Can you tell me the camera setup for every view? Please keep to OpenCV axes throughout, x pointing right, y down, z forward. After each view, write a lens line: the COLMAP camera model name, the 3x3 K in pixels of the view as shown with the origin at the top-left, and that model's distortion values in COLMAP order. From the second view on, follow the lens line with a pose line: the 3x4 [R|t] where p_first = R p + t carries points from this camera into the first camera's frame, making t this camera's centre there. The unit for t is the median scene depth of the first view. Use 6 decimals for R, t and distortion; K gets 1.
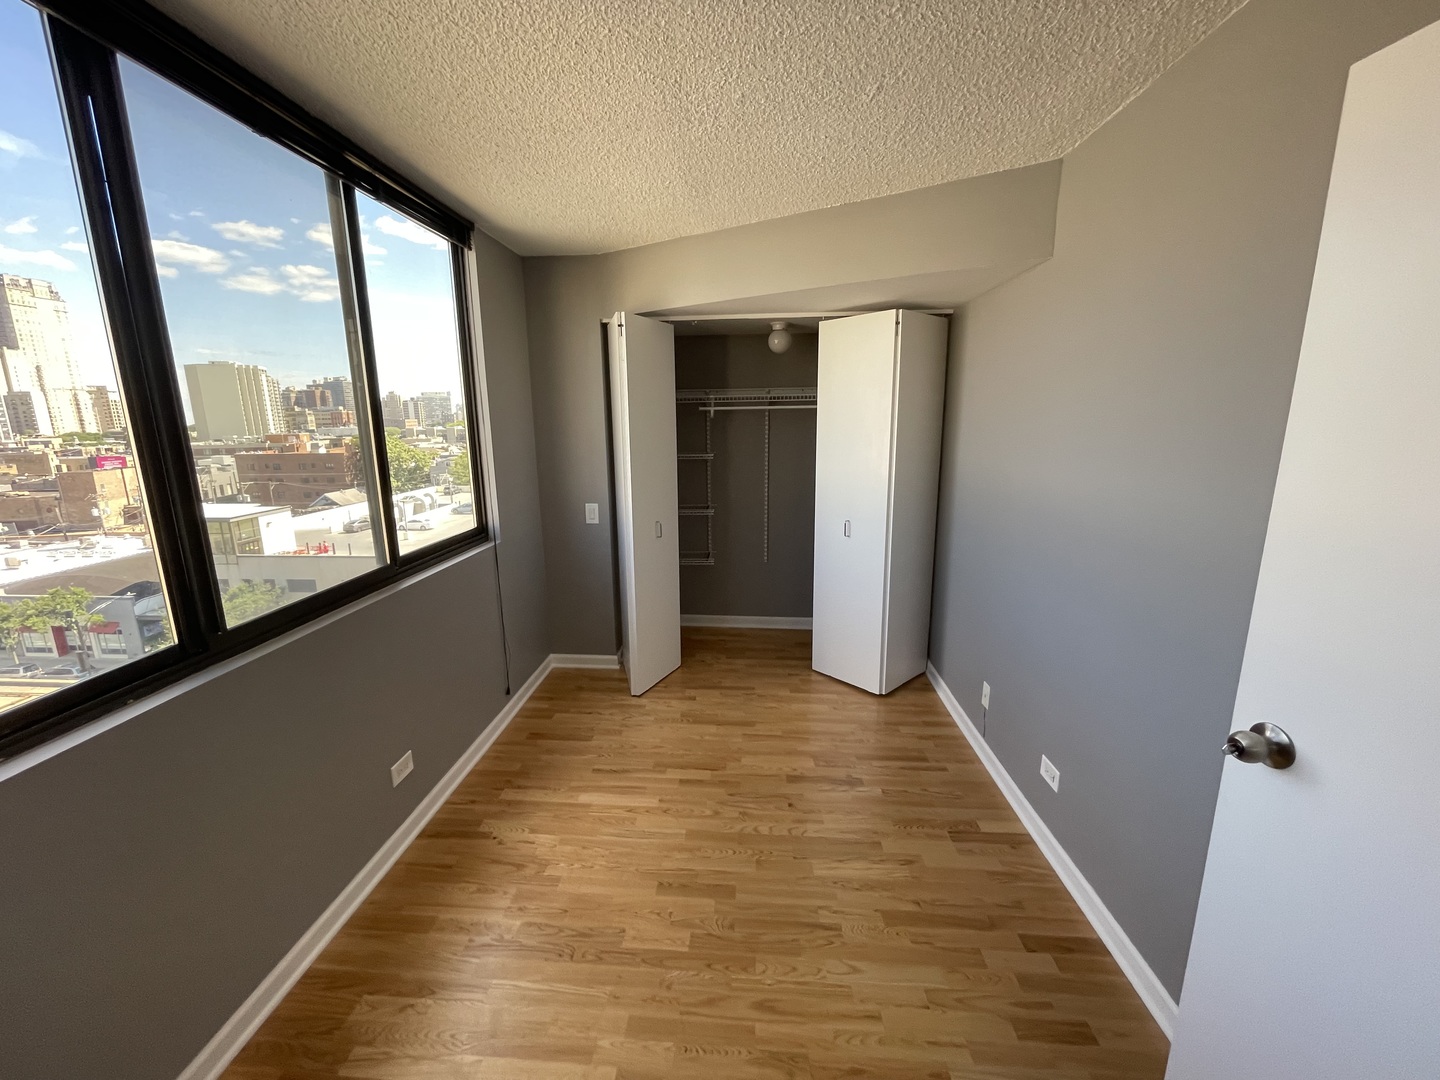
lens RADIAL K [[588.7, 0, 713.8], [0, 588.7, 540.7], [0, 0, 1]] dist [-0.003305, 0.000095]
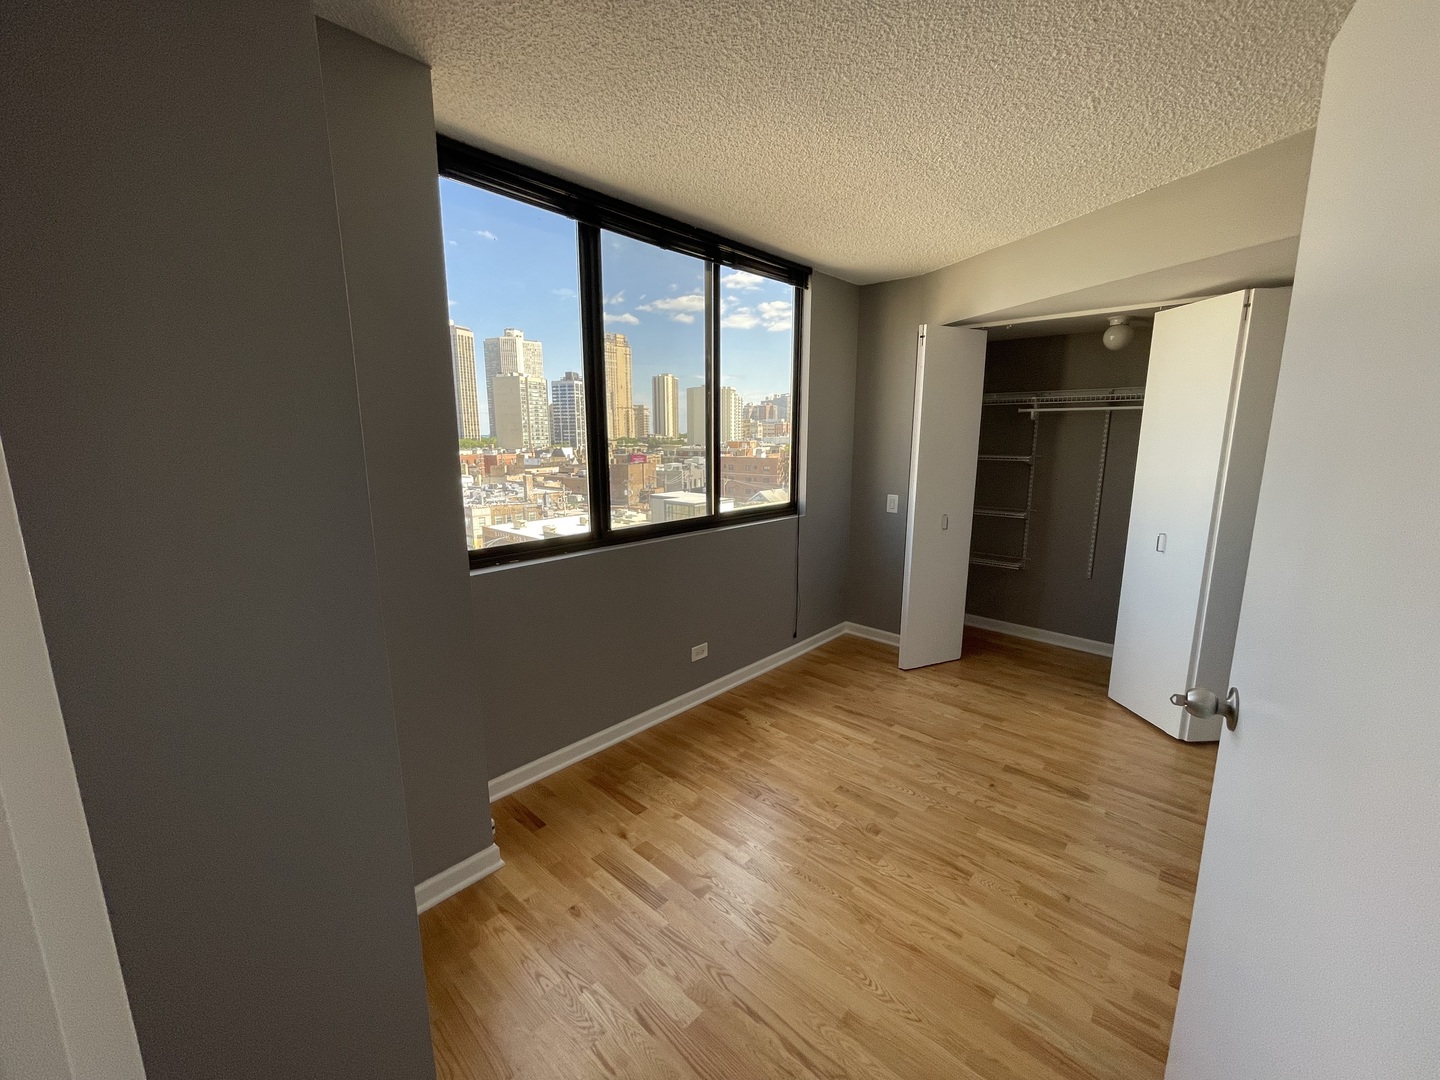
lens RADIAL K [[588.7, 0, 713.8], [0, 588.7, 540.7], [0, 0, 1]] dist [-0.003305, 0.000095]
pose [[0.783220, 0.122648, -0.609528, 0.235738], [-0.134807, 0.990528, 0.026091, 0.043604], [0.606955, 0.061733, 0.792335, -0.106815]]
